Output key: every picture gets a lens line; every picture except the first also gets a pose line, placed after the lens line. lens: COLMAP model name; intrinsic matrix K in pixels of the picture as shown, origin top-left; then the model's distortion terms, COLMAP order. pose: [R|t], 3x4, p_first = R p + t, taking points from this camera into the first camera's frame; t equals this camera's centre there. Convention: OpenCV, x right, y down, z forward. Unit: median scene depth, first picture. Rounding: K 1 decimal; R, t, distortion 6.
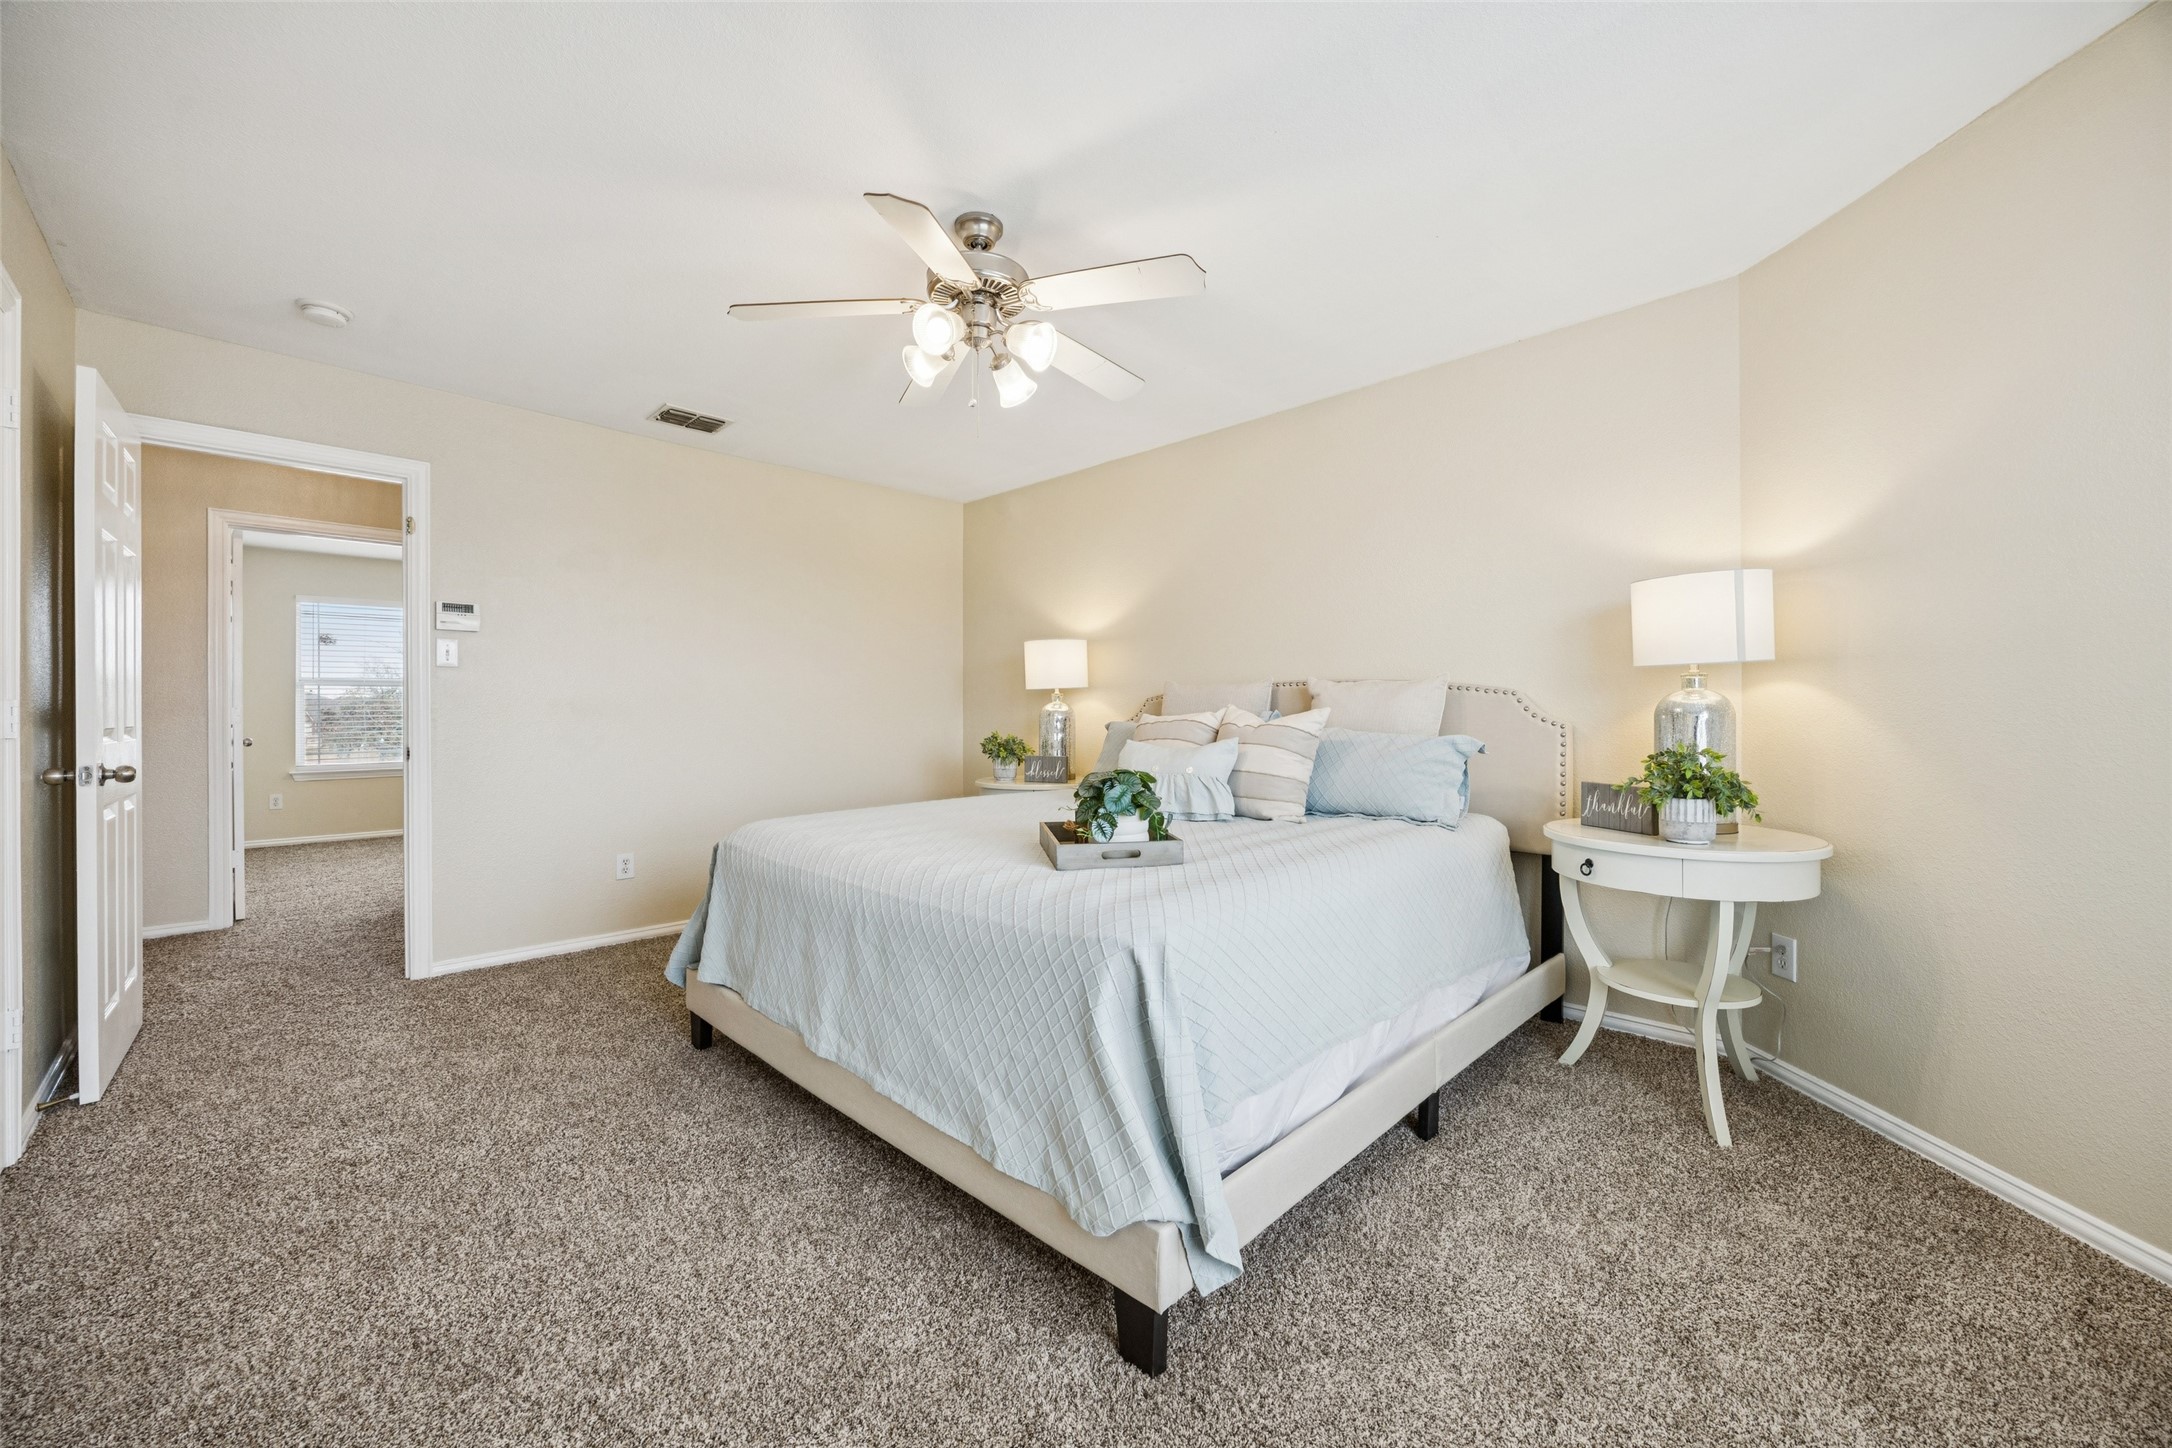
lens RADIAL K [[829.4, 0, 1086.7], [0, 829.4, 712.6], [0, 0, 1]] dist [-0.000742, -0.000142]
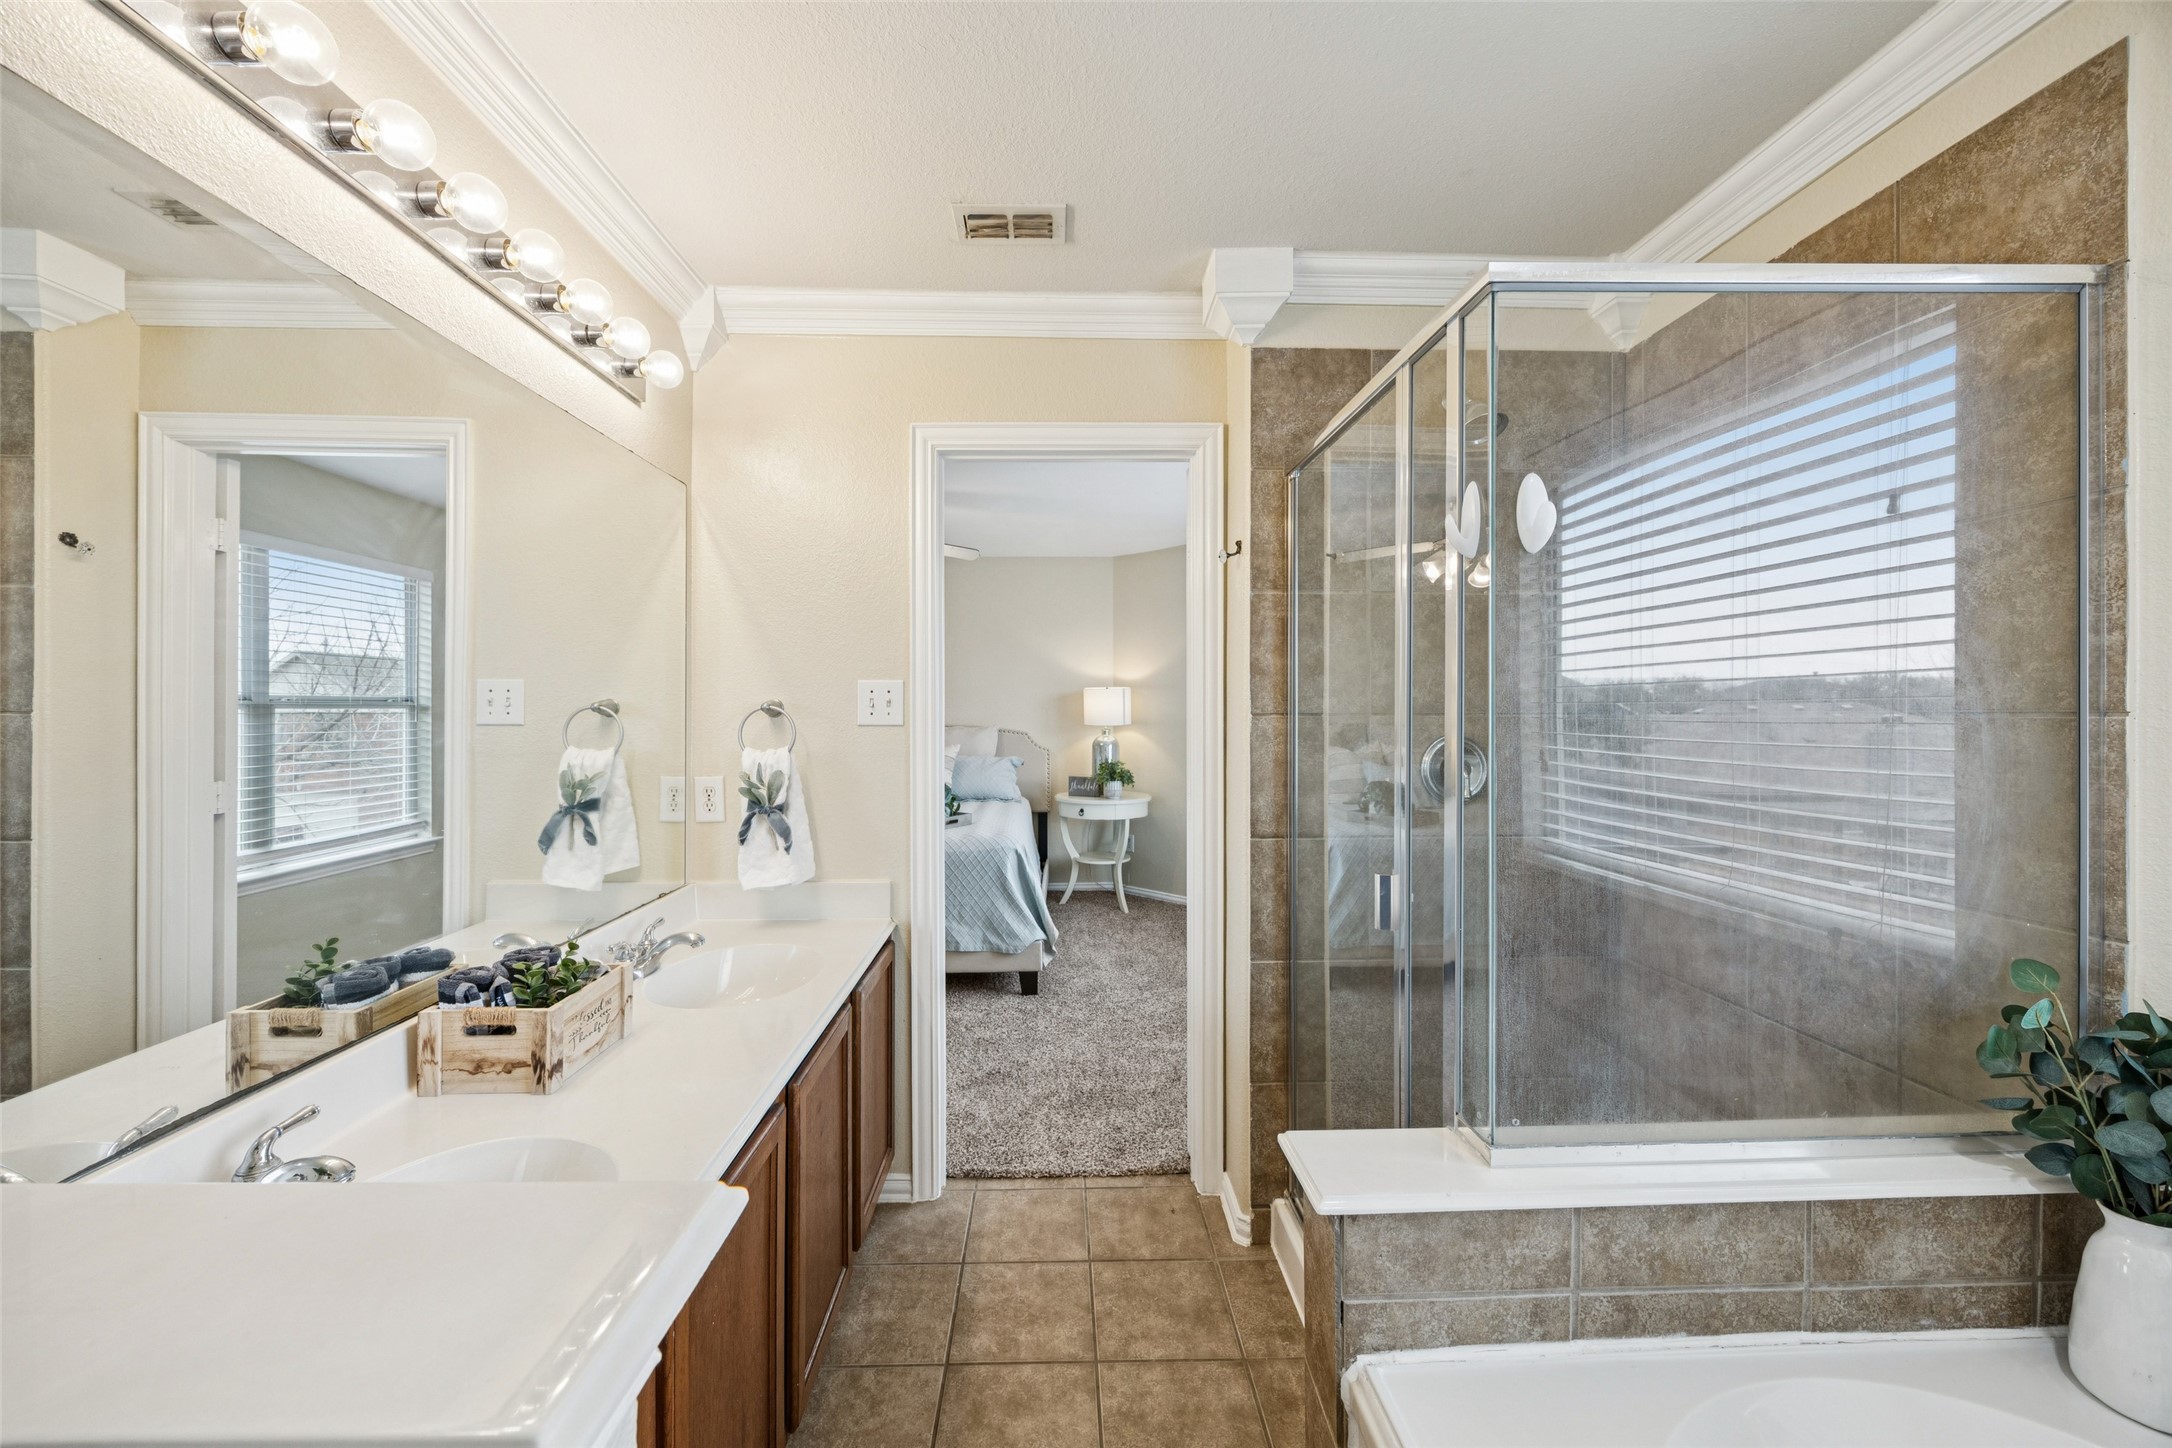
lens RADIAL K [[829.4, 0, 1086.7], [0, 829.4, 712.6], [0, 0, 1]] dist [-0.000742, -0.000142]
pose [[0.680681, 0.005043, 0.732562, -1.092123], [-0.001095, 0.999982, -0.005866, -0.081538], [-0.732579, 0.003191, 0.680675, -0.603730]]
